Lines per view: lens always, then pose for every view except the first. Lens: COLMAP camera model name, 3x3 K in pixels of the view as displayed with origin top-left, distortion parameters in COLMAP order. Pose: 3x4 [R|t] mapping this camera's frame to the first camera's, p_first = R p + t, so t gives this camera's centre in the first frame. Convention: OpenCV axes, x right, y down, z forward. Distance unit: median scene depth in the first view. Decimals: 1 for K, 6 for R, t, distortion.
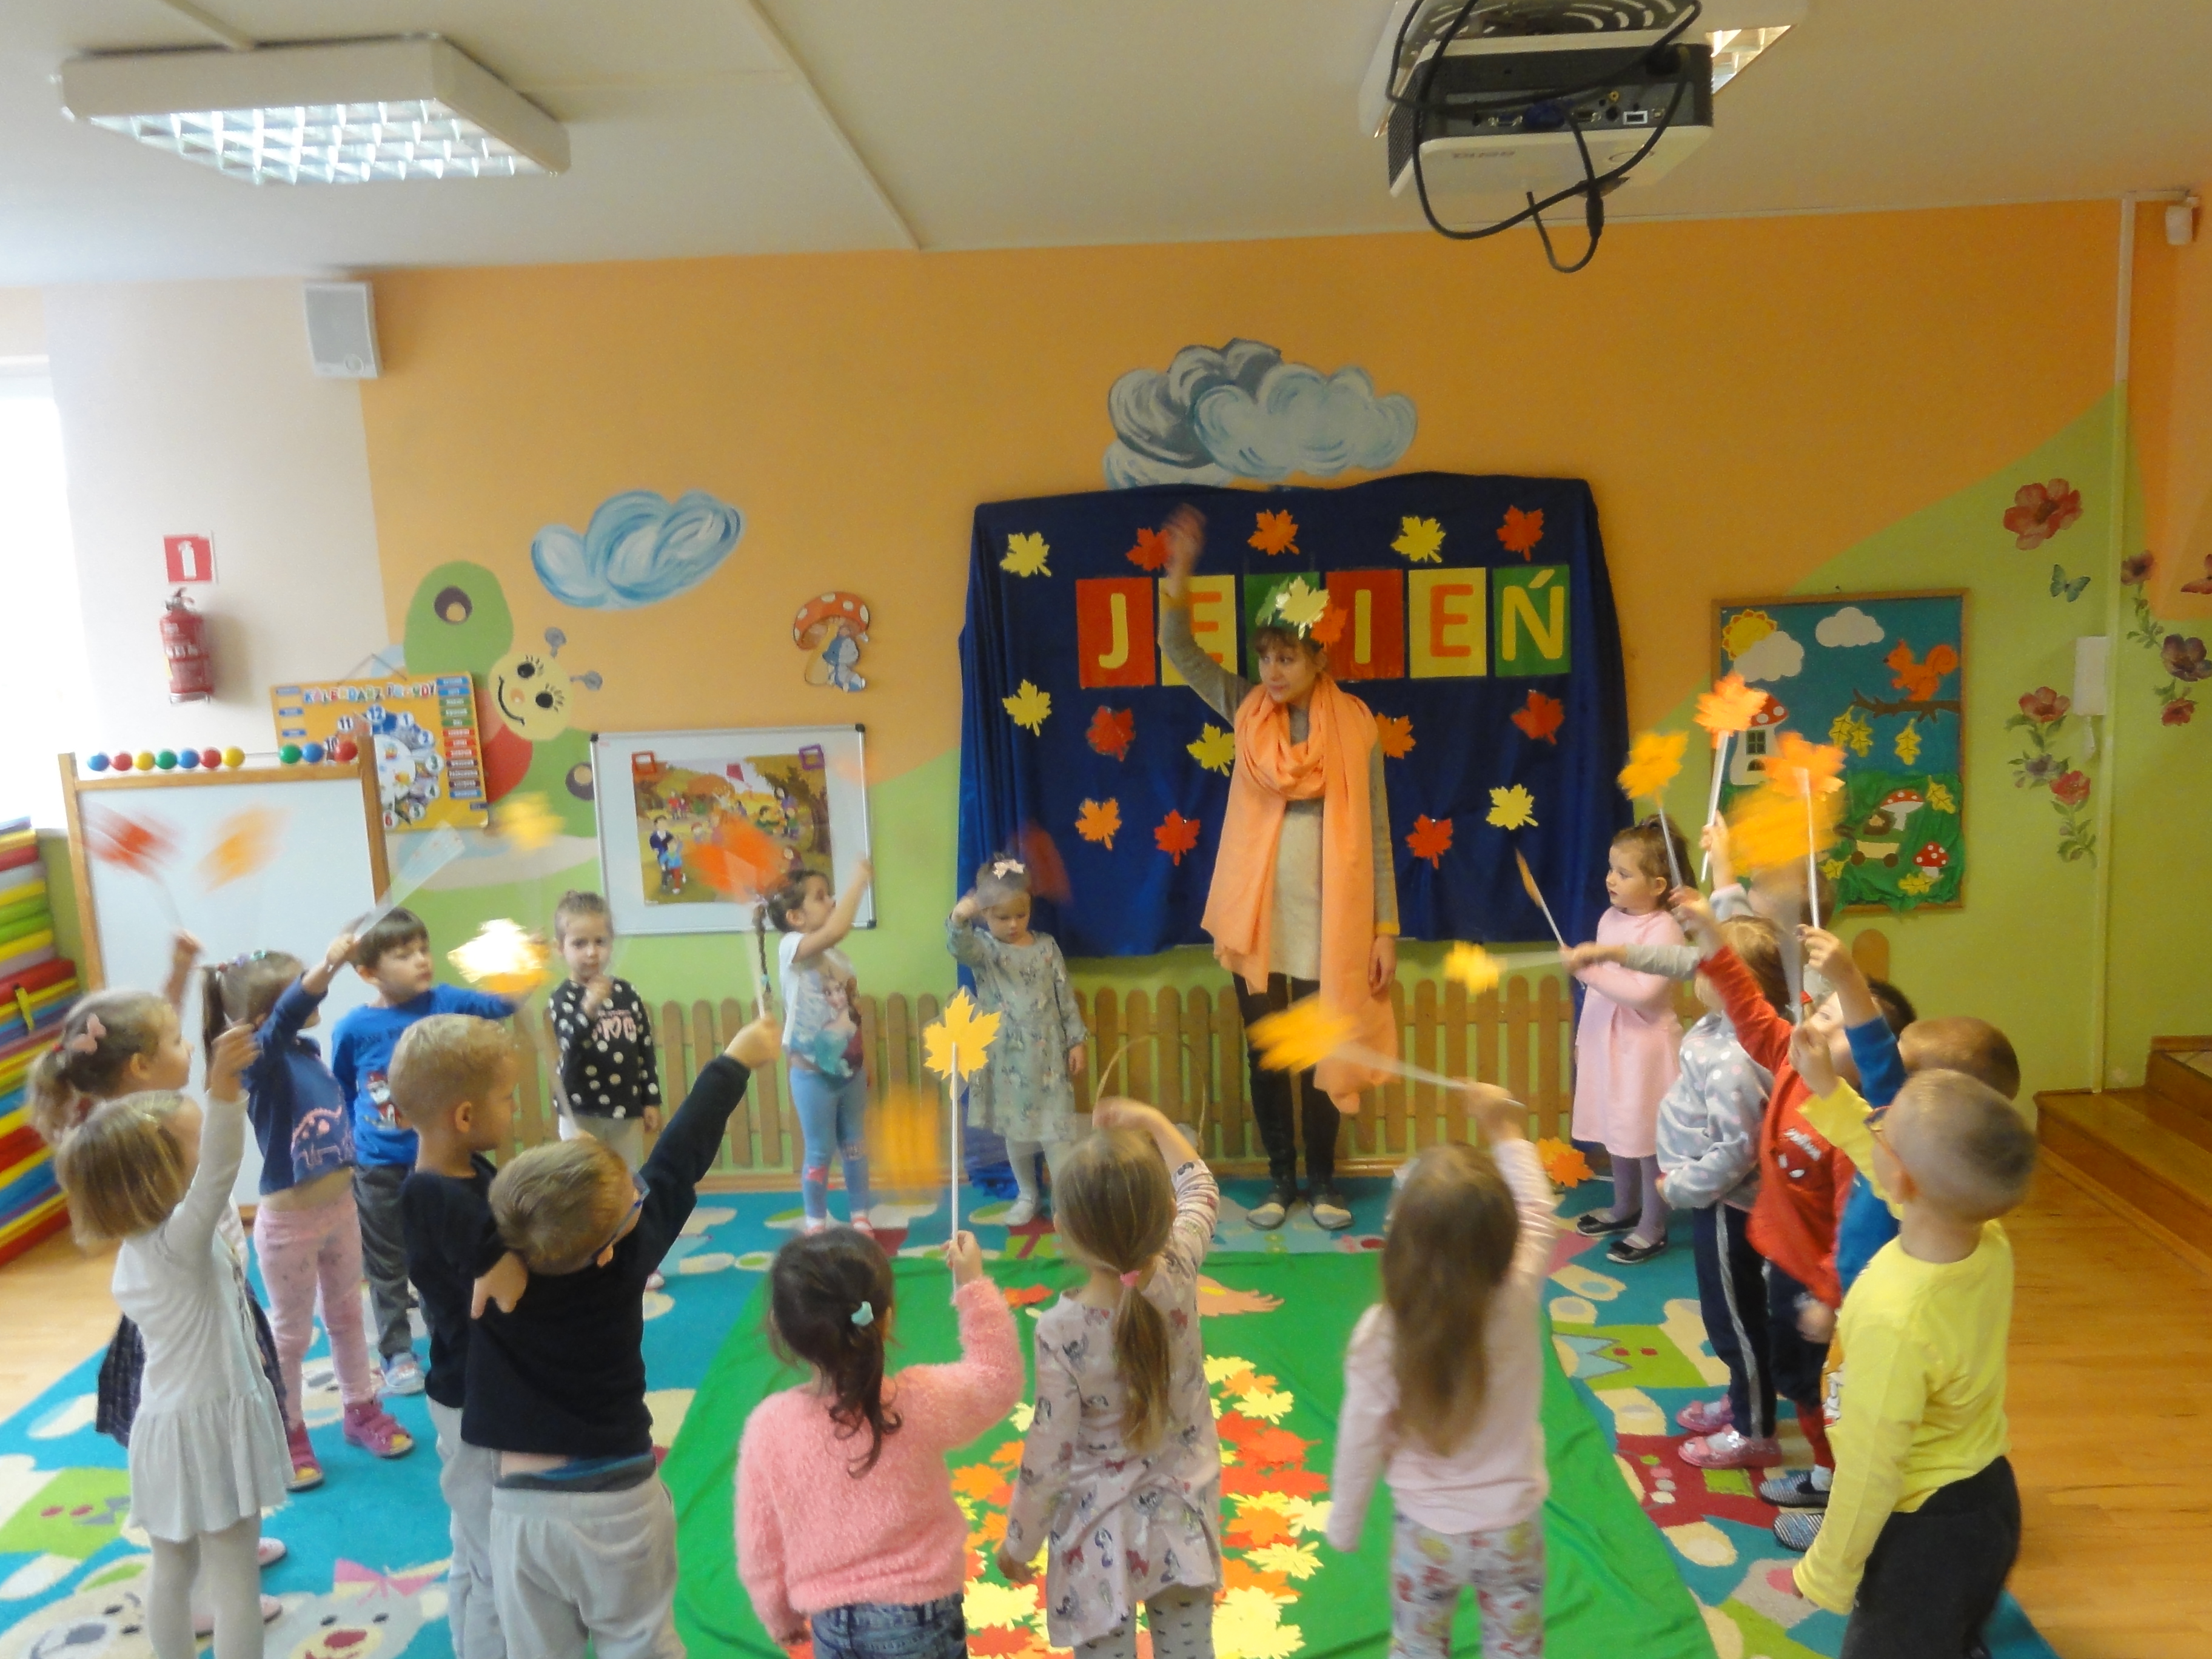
lens RADIAL K [[1849.8, 0, 1106.9], [0, 1849.8, 837.2], [0, 0, 1]] dist [0.003471, 0.007308]
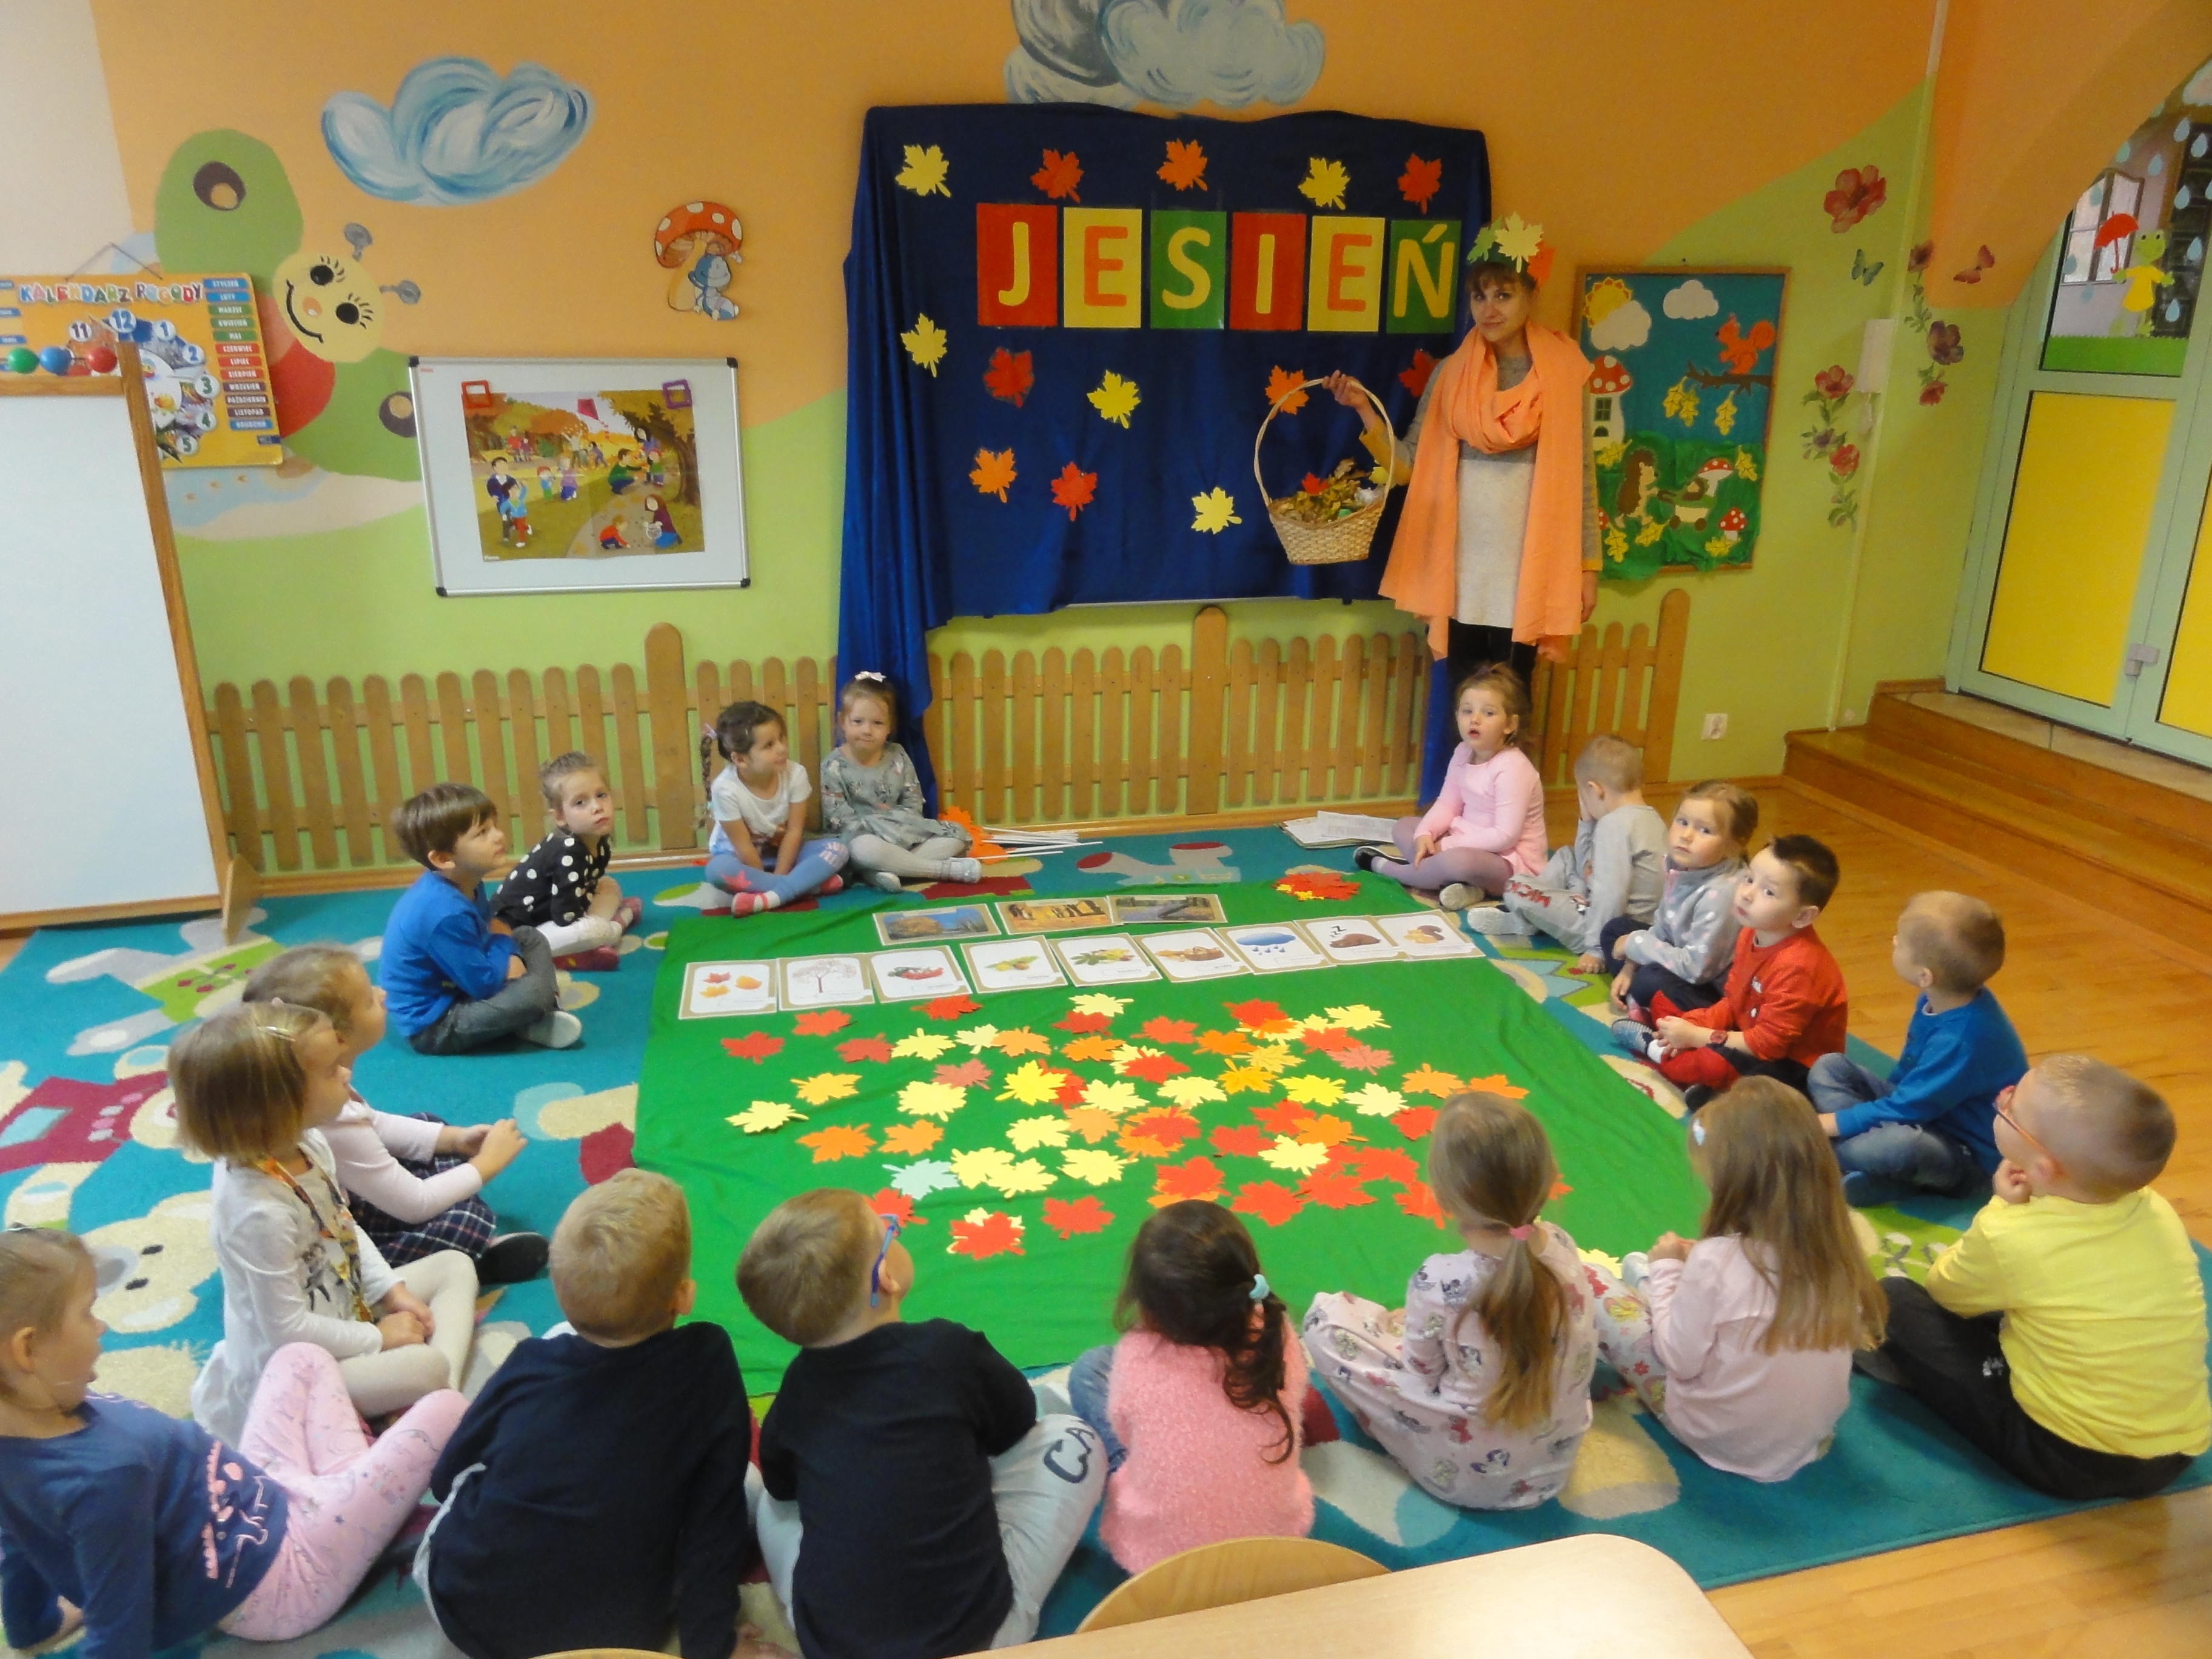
lens RADIAL K [[1576.7, 0, 1102.3], [0, 1576.7, 828.2], [0, 0, 1]] dist [0.007332, -0.000653]
pose [[0.959896, -0.040315, 0.277442, -0.185715], [-0.004604, 0.987207, 0.159379, 0.042927], [-0.280318, -0.154265, 0.947430, 0.182765]]
